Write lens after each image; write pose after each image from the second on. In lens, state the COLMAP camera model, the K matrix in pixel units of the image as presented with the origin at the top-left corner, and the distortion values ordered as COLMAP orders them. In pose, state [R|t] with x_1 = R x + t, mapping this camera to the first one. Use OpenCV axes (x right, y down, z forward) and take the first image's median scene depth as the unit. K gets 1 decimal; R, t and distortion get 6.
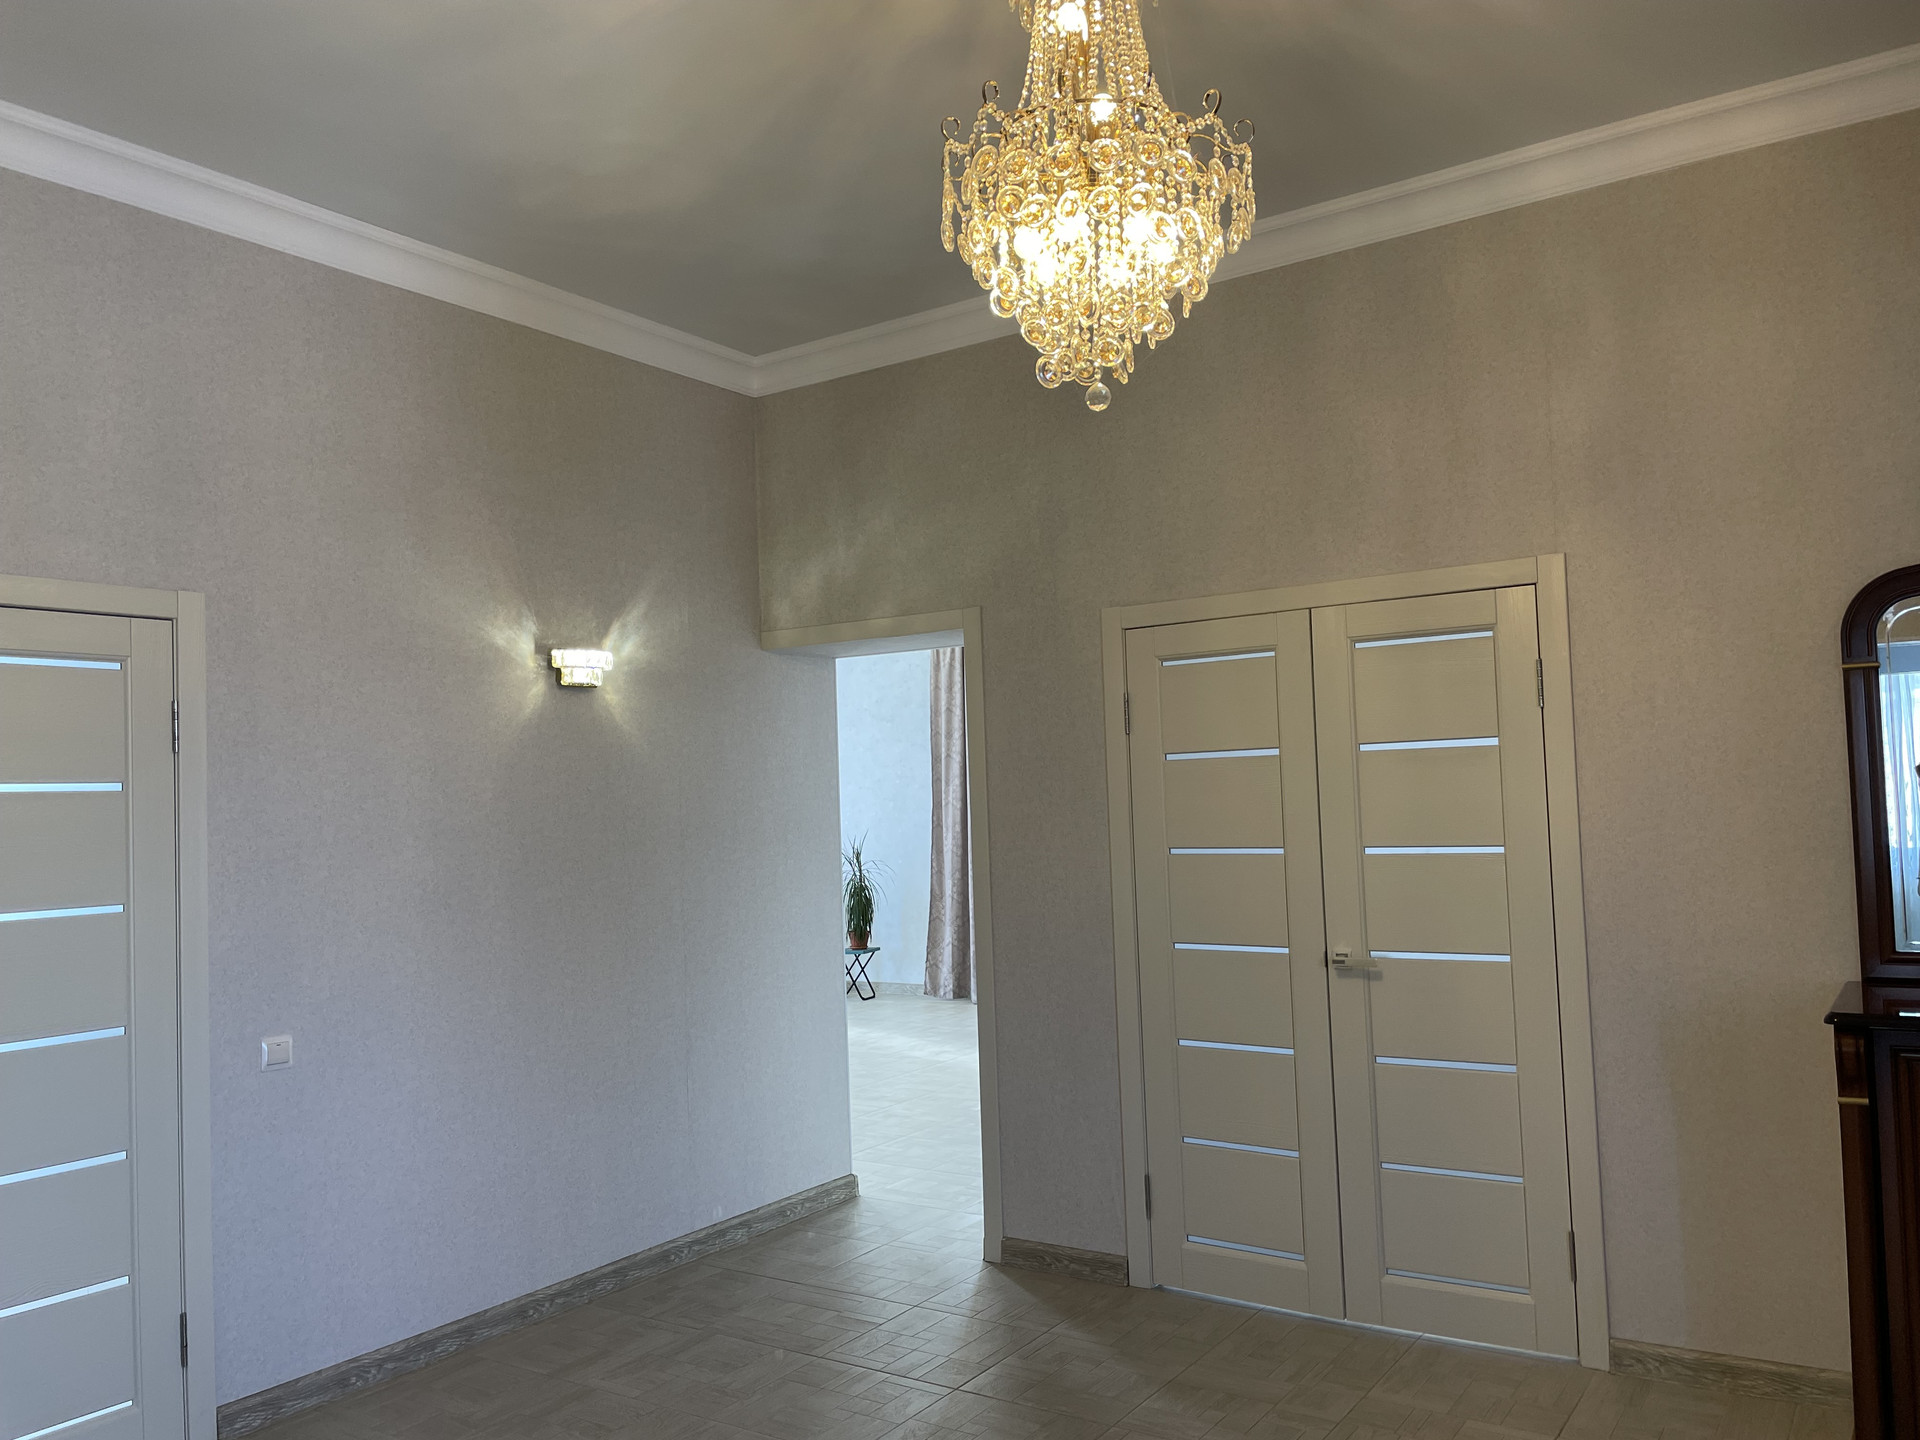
lens RADIAL K [[1460.4, 0, 961.2], [0, 1460.4, 726.7], [0, 0, 1]] dist [0.096679, -0.144044]
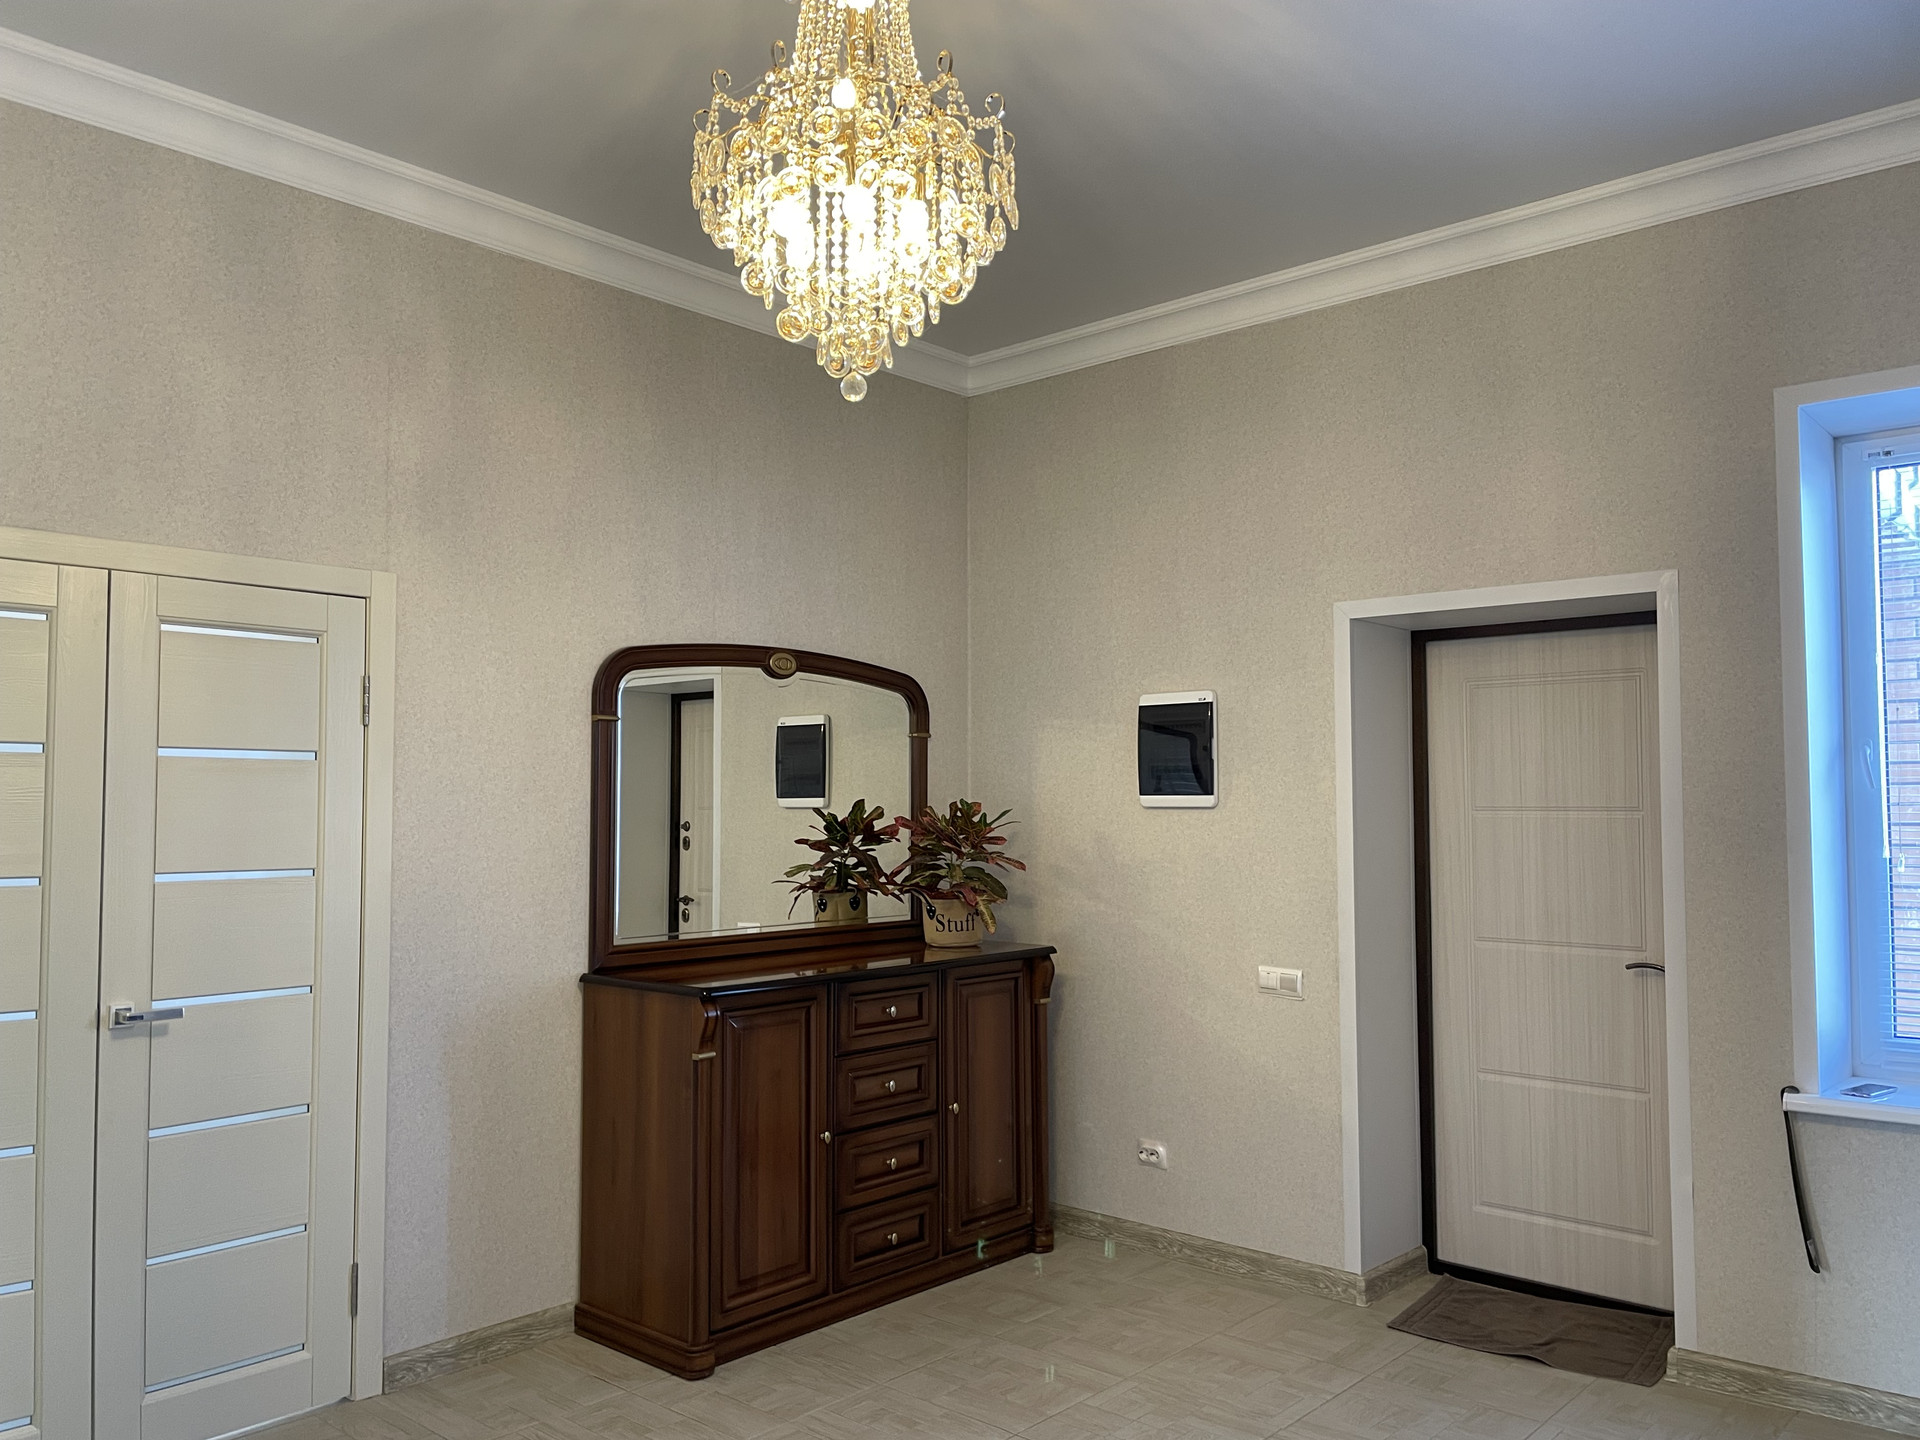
lens RADIAL K [[1460.4, 0, 961.2], [0, 1460.4, 726.7], [0, 0, 1]] dist [0.096679, -0.144044]
pose [[0.118428, 0.088890, 0.988976, -0.540428], [-0.058952, 0.994858, -0.082359, 0.045967], [-0.991211, -0.048548, 0.123059, 0.504711]]
